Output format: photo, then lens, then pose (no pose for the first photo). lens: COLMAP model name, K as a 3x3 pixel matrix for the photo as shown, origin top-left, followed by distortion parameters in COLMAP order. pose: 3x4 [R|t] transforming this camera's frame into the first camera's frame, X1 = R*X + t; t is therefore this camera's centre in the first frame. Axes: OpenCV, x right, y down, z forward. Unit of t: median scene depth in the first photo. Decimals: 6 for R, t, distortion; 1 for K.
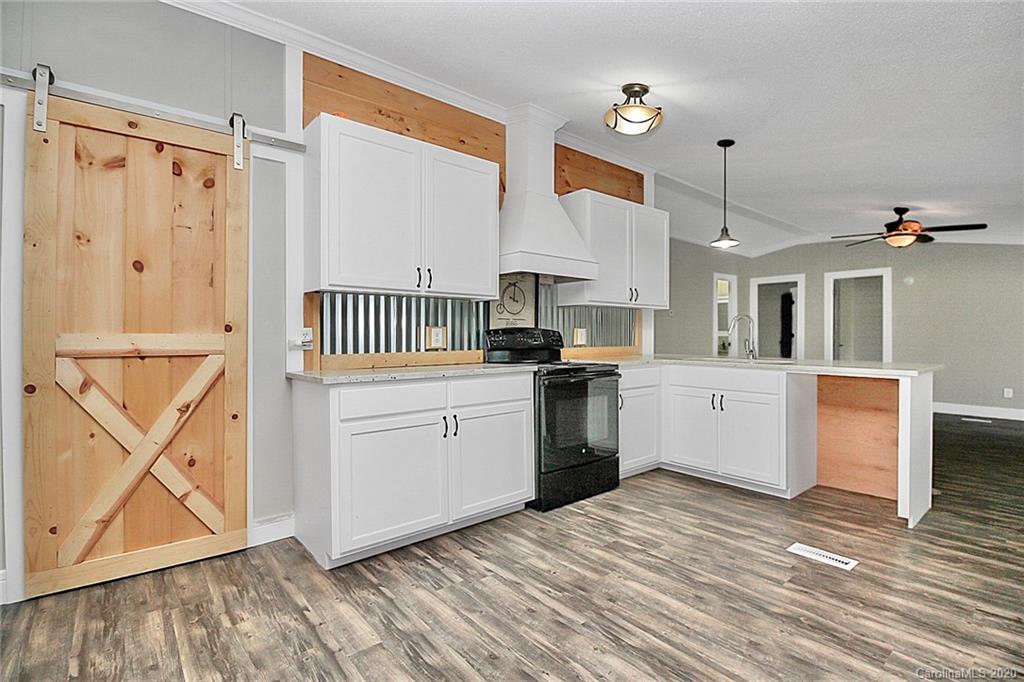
lens RADIAL K [[497.6, 0, 571.0], [0, 497.6, 339.4], [0, 0, 1]] dist [-0.001723, -0.016362]
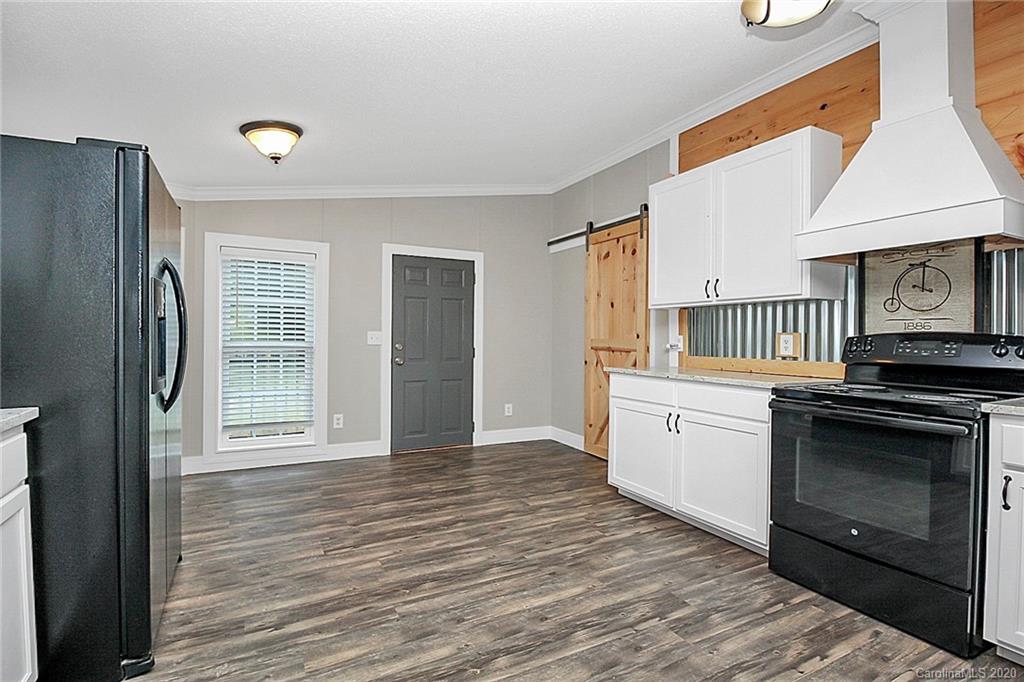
lens RADIAL K [[502.2, 0, 481.8], [0, 502.2, 339.2], [0, 0, 1]] dist [0.000598, -0.010763]
pose [[-0.340985, 0.005542, -0.940053, 0.960268], [-0.011828, 0.999878, 0.010185, -0.020544], [0.939995, 0.014591, -0.340877, 0.967185]]
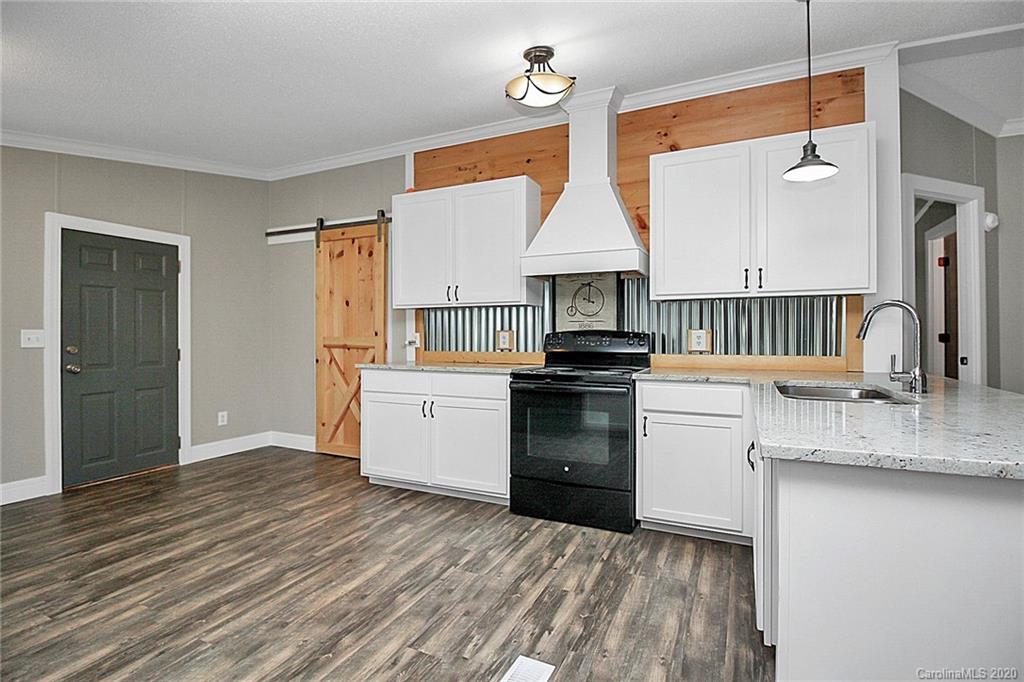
lens RADIAL K [[526.8, 0, 505.6], [0, 526.8, 336.9], [0, 0, 1]] dist [0.000744, -0.019629]
pose [[0.325590, 0.006053, -0.945492, 1.102613], [-0.005864, 0.999973, 0.004383, -0.019819], [0.945493, 0.004118, 0.325617, 0.737067]]
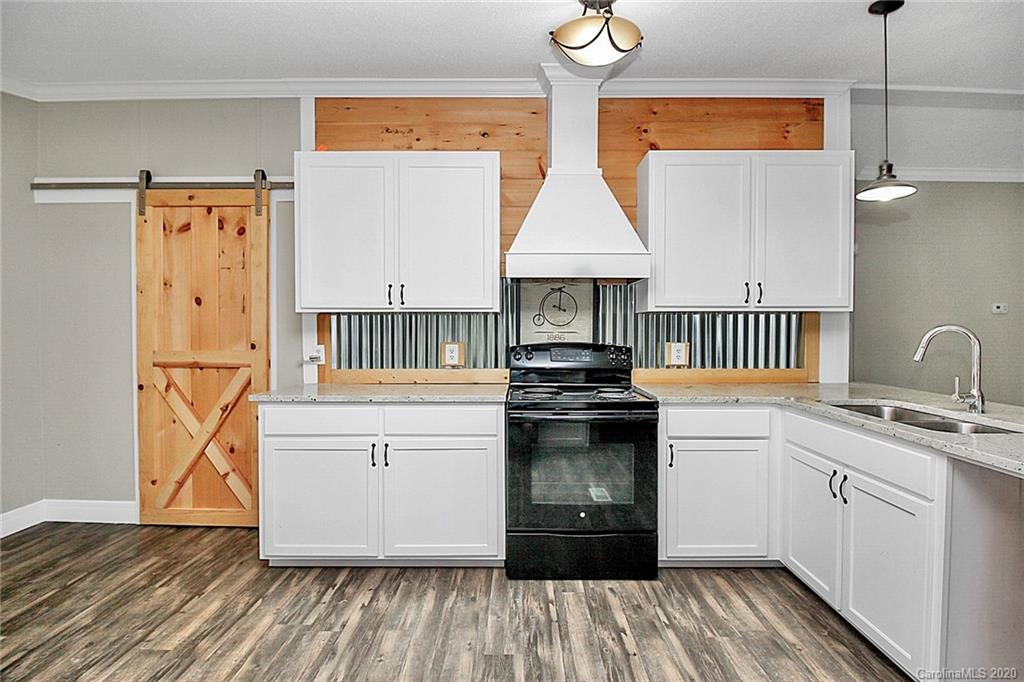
lens RADIAL K [[512.6, 0, 525.0], [0, 512.6, 339.4], [0, 0, 1]] dist [-0.001379, -0.017368]
pose [[0.716906, 0.018326, -0.696929, 0.612589], [-0.008278, 0.999808, 0.017775, -0.060997], [0.697120, -0.006974, 0.716920, 0.497804]]
